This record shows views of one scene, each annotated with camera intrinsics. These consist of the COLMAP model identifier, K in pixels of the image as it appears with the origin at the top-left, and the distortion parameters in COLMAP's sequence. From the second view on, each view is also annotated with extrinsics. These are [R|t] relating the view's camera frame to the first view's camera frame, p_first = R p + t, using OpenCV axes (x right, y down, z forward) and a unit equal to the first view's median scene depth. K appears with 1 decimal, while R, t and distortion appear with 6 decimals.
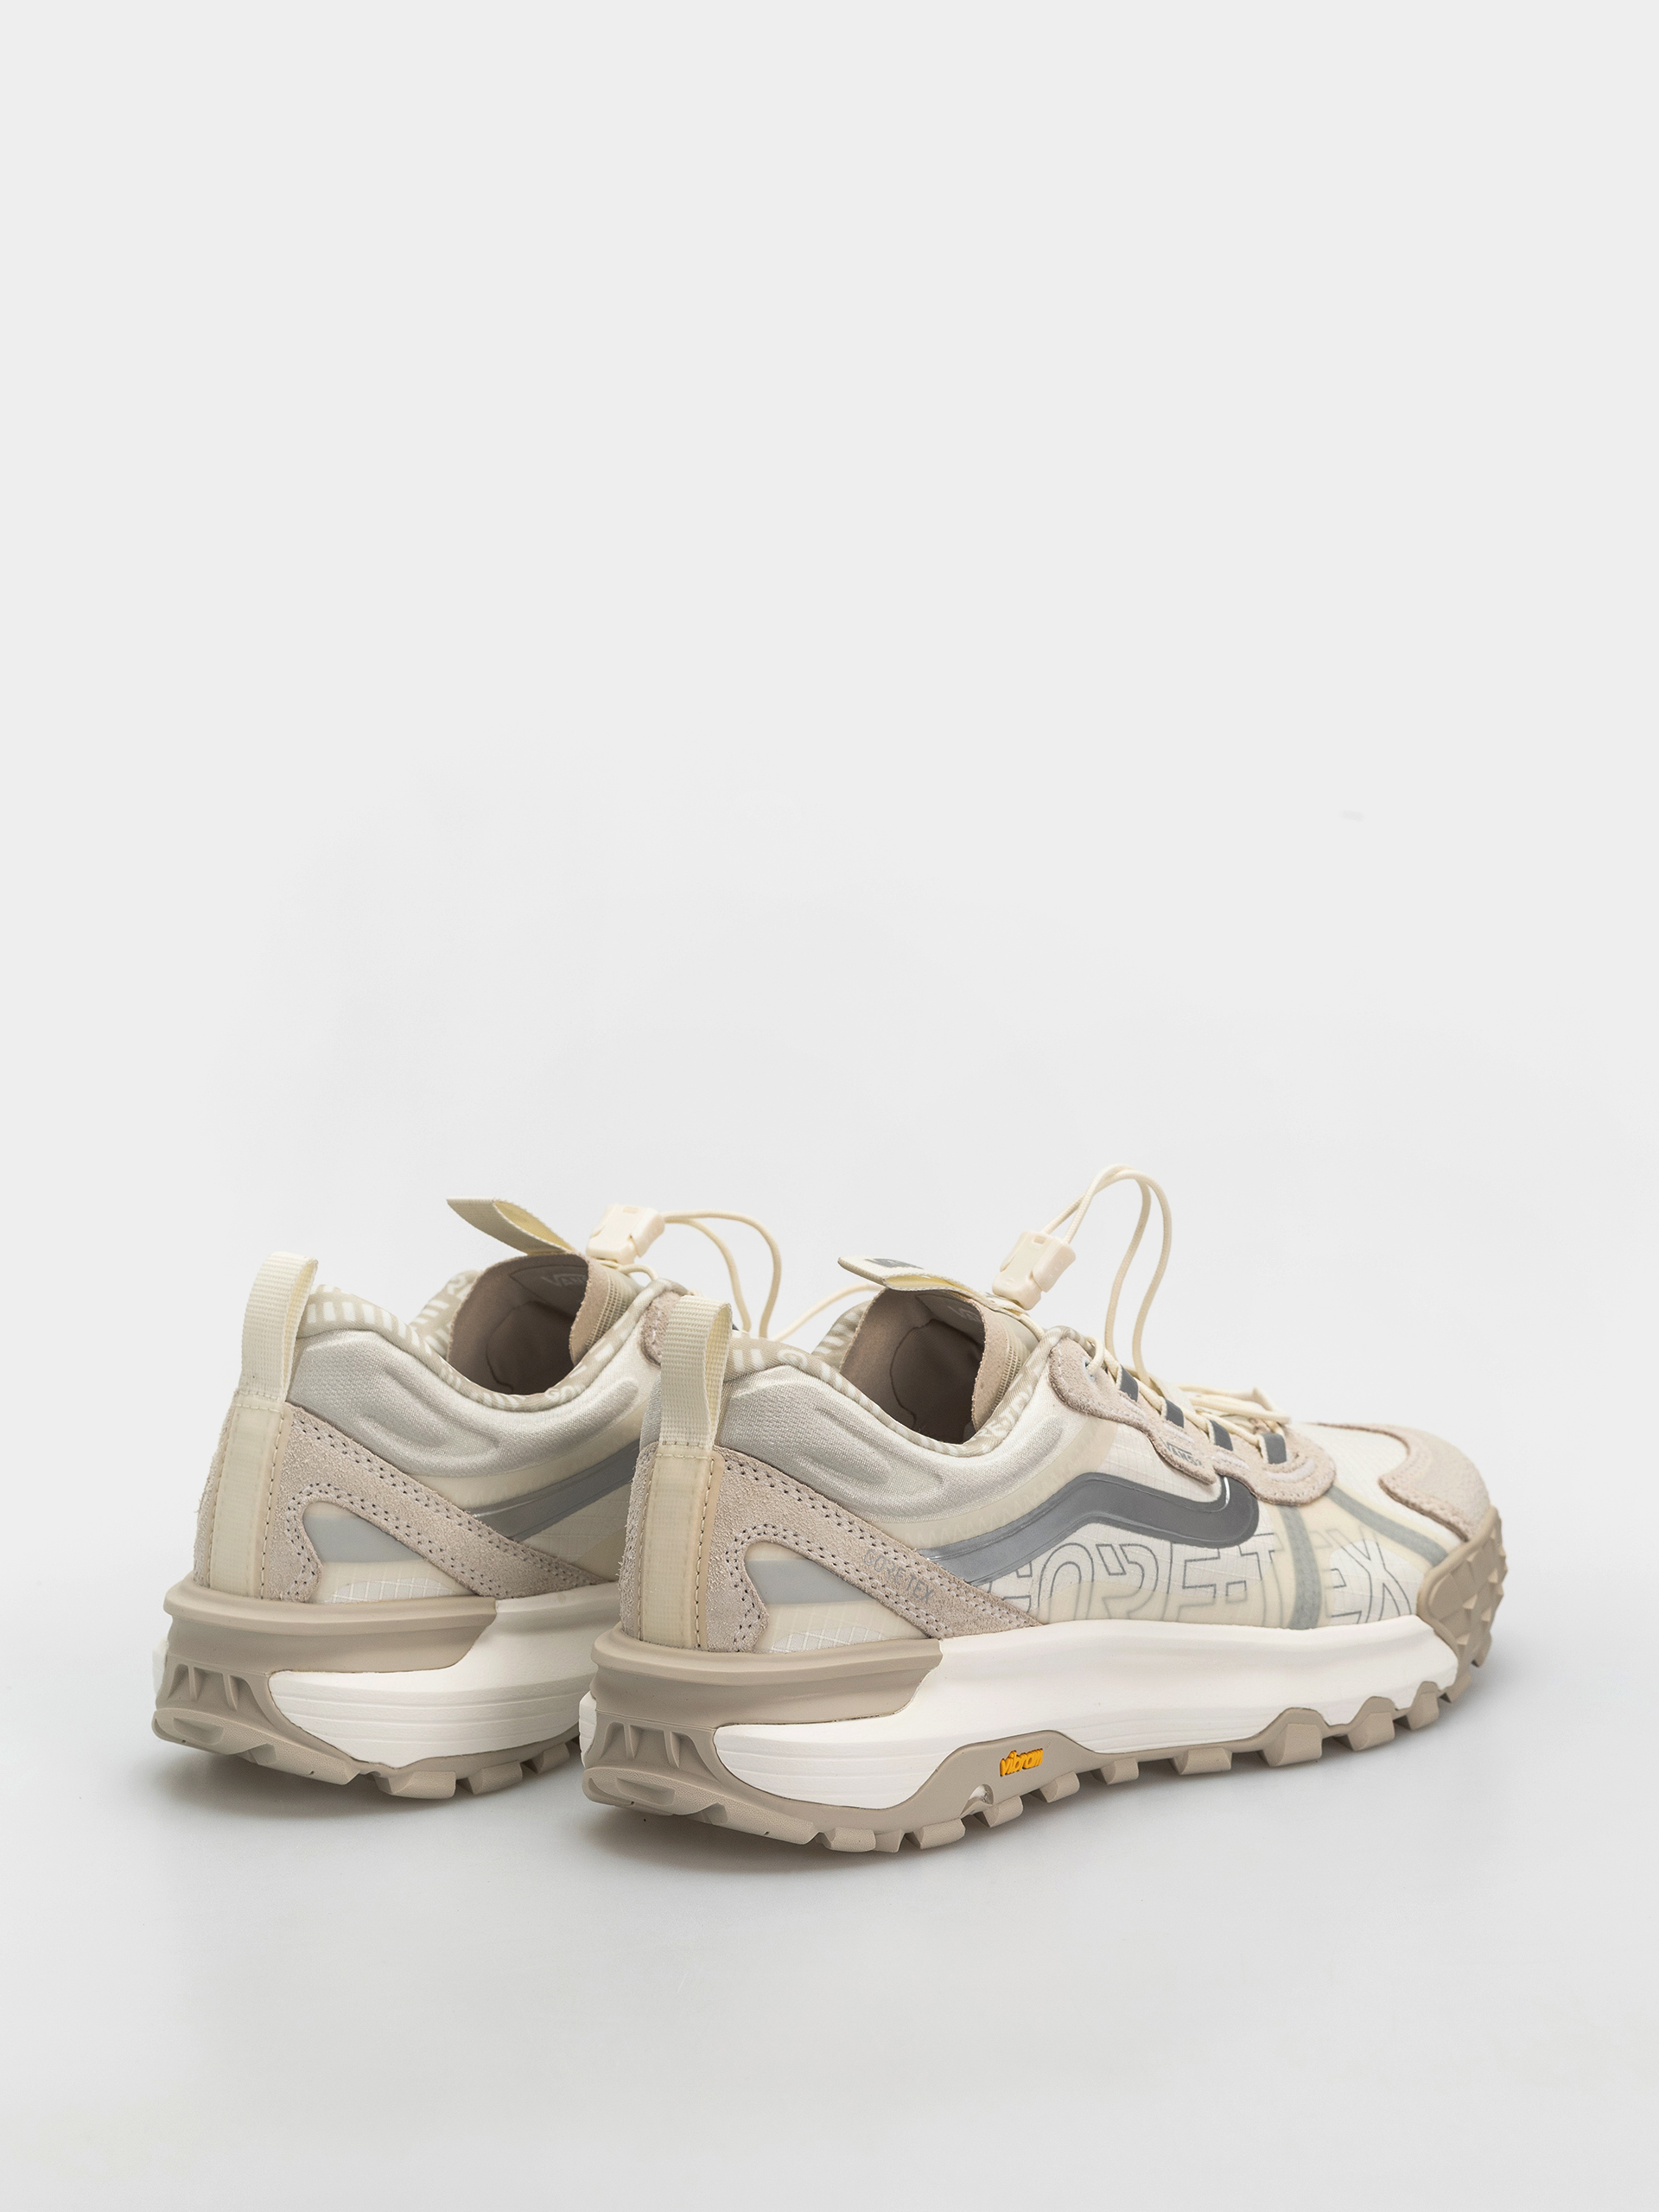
lens RADIAL K [[7154.8, 0, 773.3], [0, 7154.8, 1236.0], [0, 0, 1]] dist [0.176825, -0.346076]
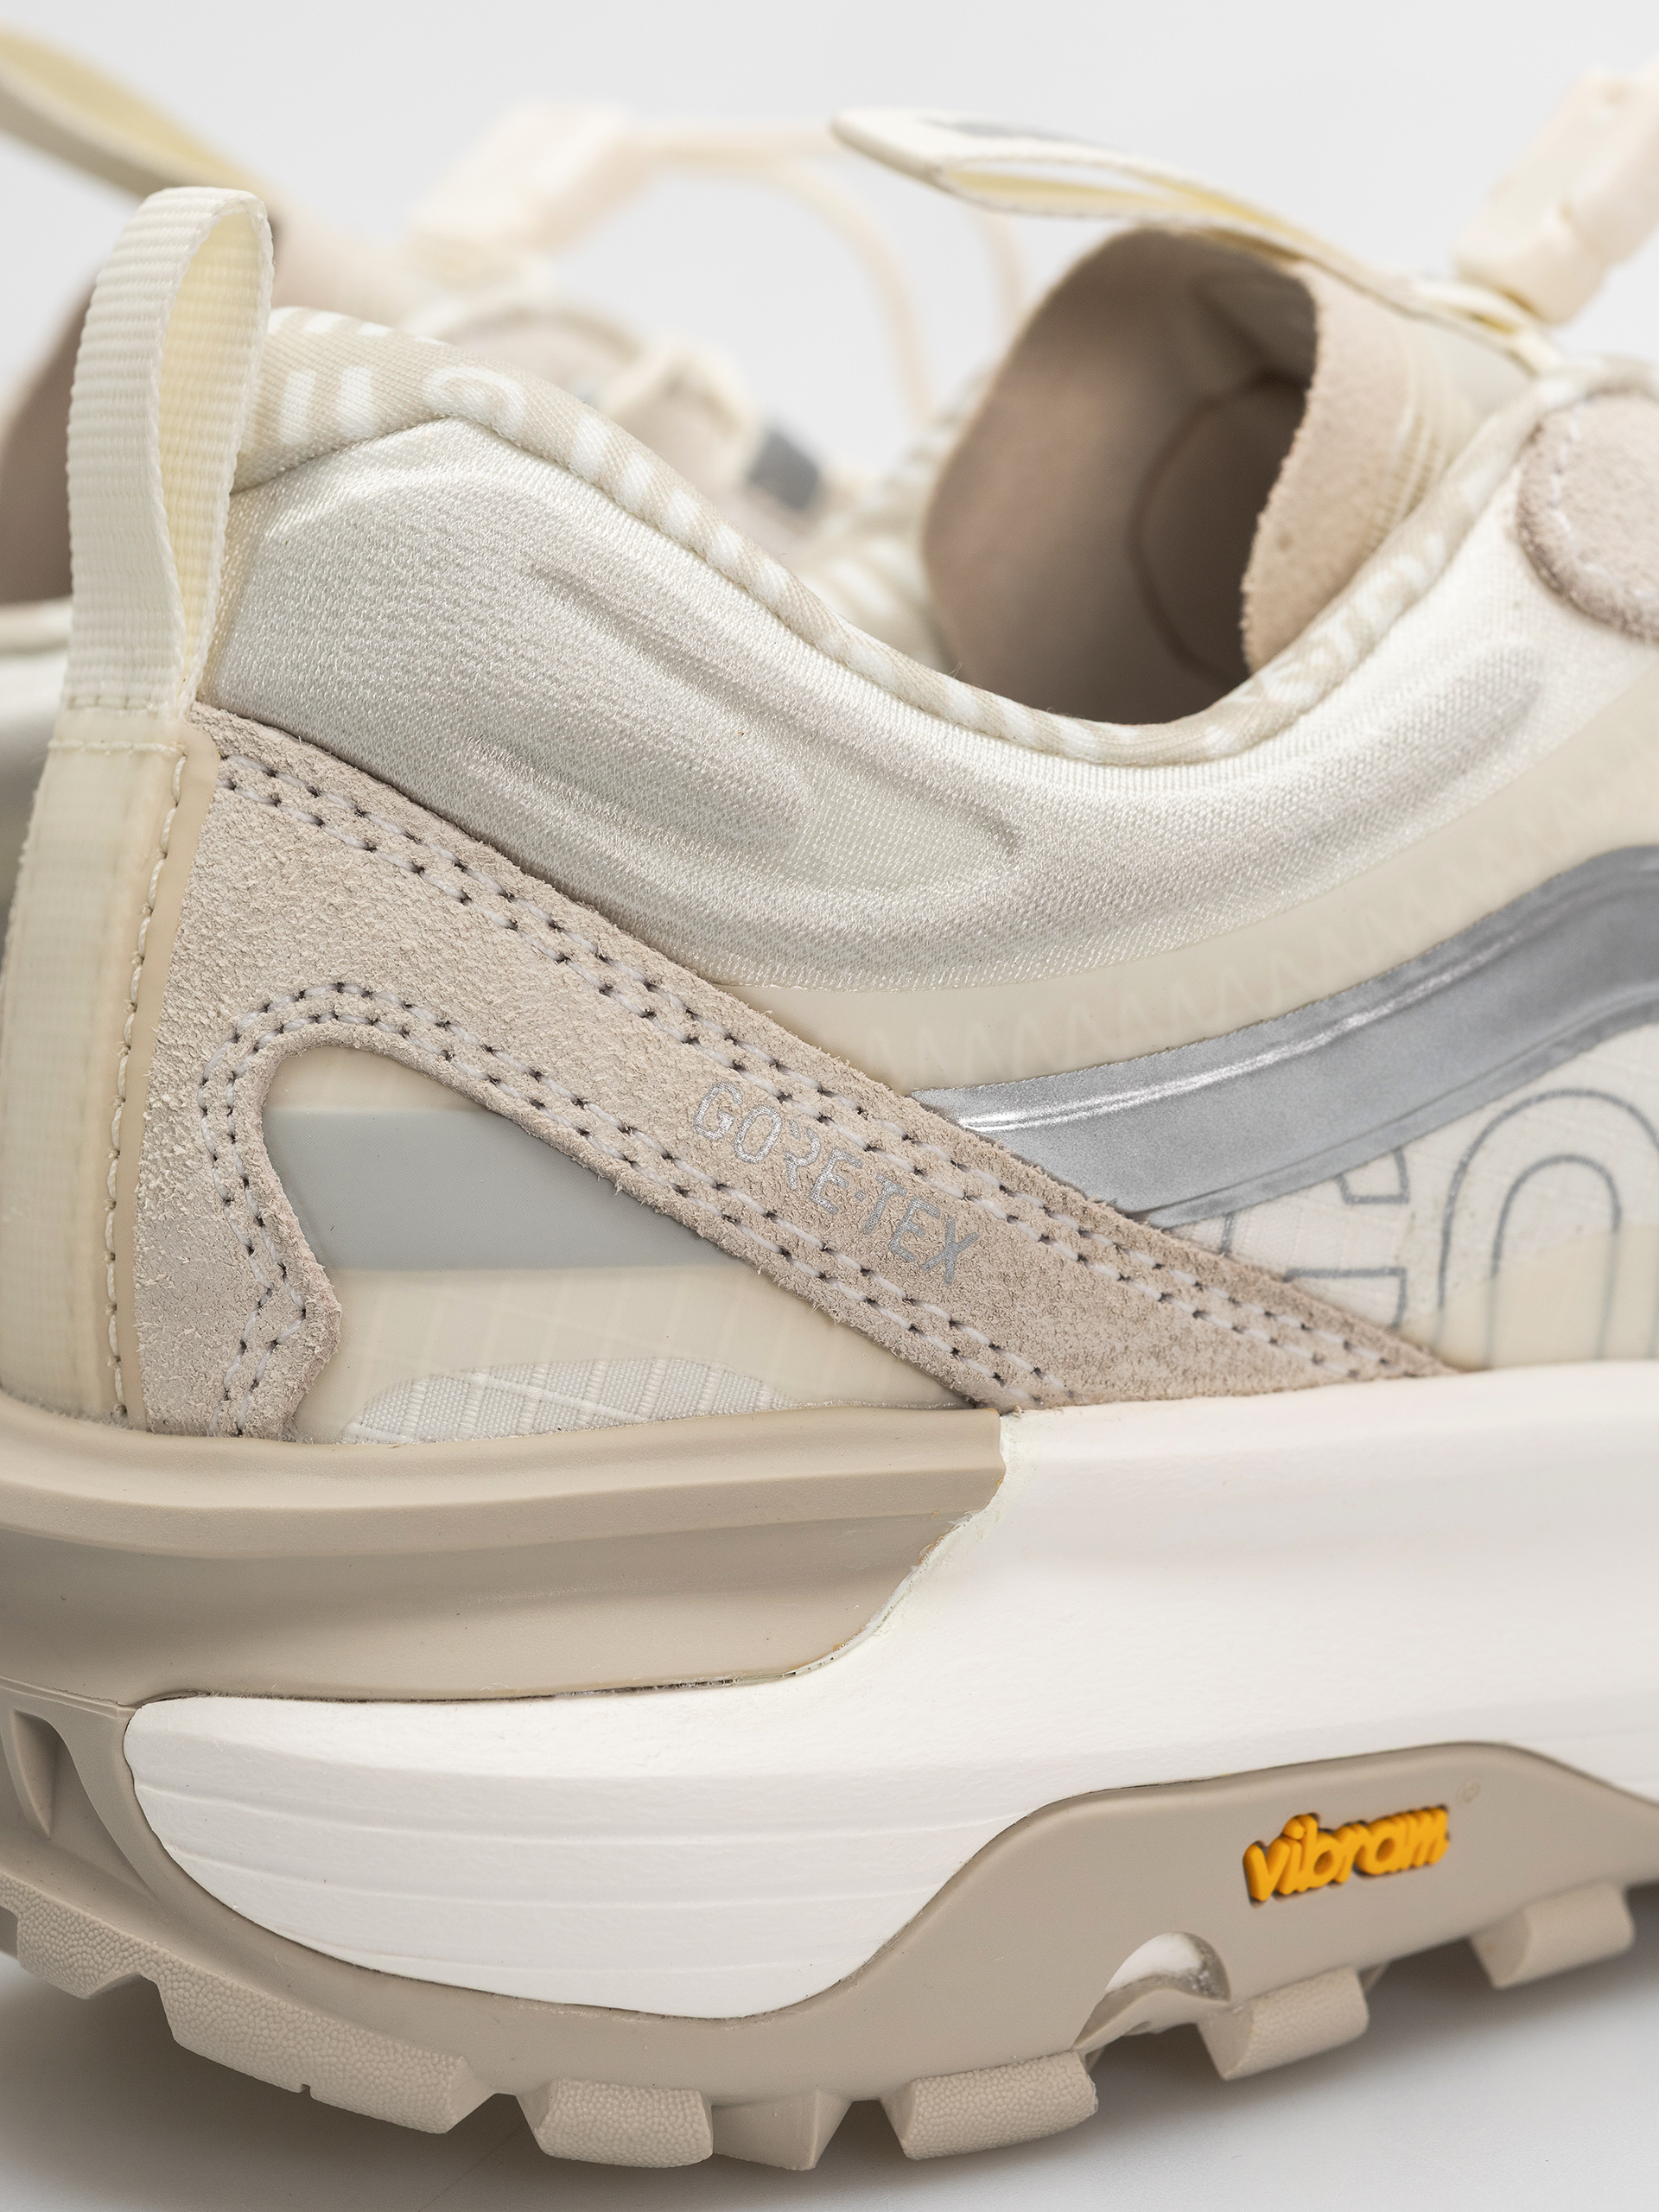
lens RADIAL K [[7154.8, 0, 773.3], [0, 7154.8, 1236.0], [0, 0, 1]] dist [0.176825, -0.346076]
pose [[0.958834, 0.021594, -0.283145, 0.093920], [-0.012260, 0.999323, 0.034697, 0.039948], [0.283703, -0.029797, 0.958449, 0.731342]]
